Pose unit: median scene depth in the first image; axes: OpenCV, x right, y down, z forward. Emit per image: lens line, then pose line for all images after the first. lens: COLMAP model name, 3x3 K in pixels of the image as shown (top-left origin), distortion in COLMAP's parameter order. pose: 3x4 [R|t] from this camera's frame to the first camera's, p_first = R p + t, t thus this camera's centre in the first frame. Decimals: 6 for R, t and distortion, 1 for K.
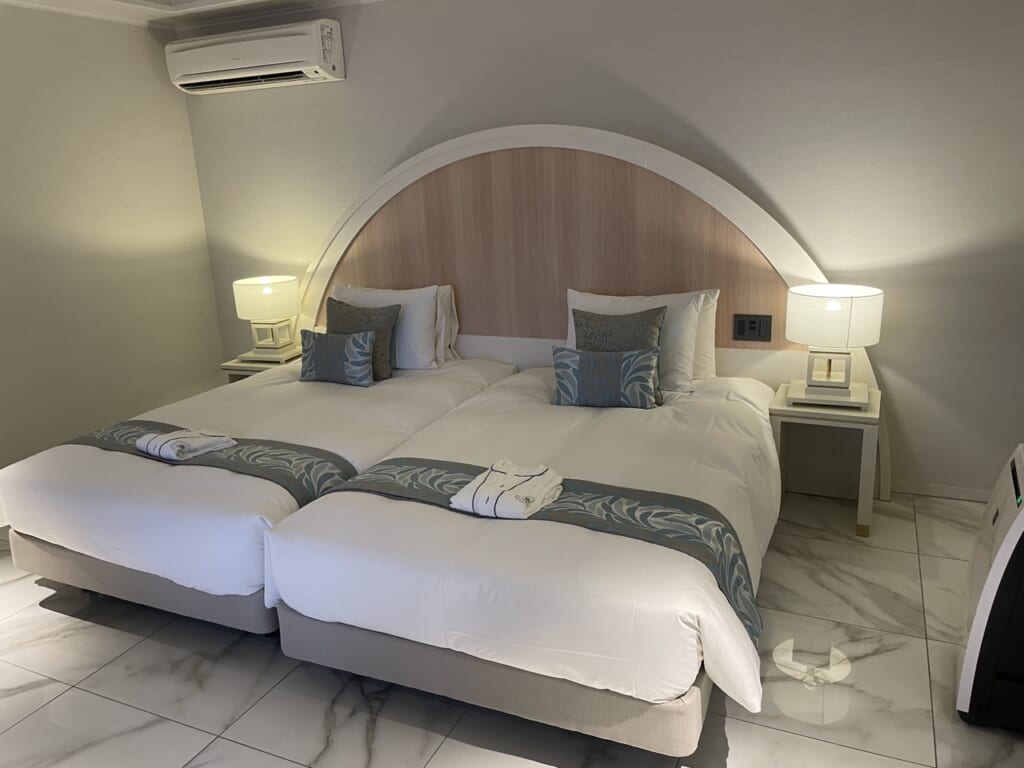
lens RADIAL K [[771.2, 0, 508.1], [0, 771.2, 377.5], [0, 0, 1]] dist [0.097532, -0.116576]
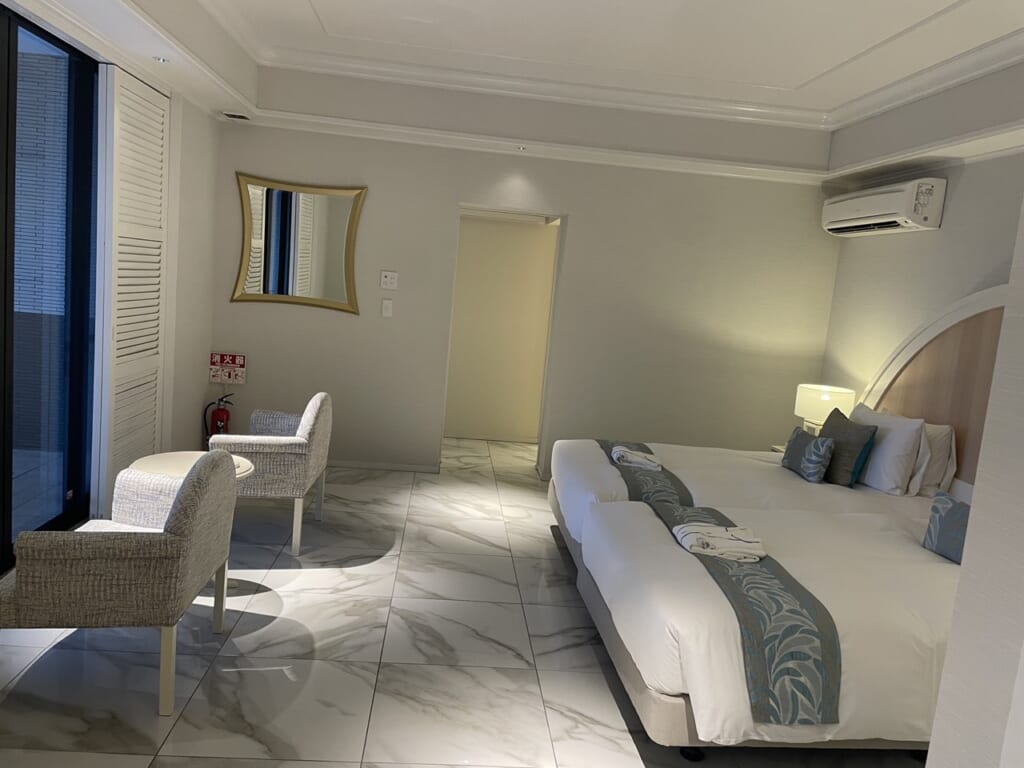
lens RADIAL K [[771.2, 0, 508.2], [0, 771.2, 382.7], [0, 0, 1]] dist [0.097532, -0.116576]
pose [[0.496697, 0.204887, -0.843394, 0.484529], [-0.333079, 0.942330, 0.032763, -0.014648], [0.801468, 0.264643, 0.536296, -0.014678]]
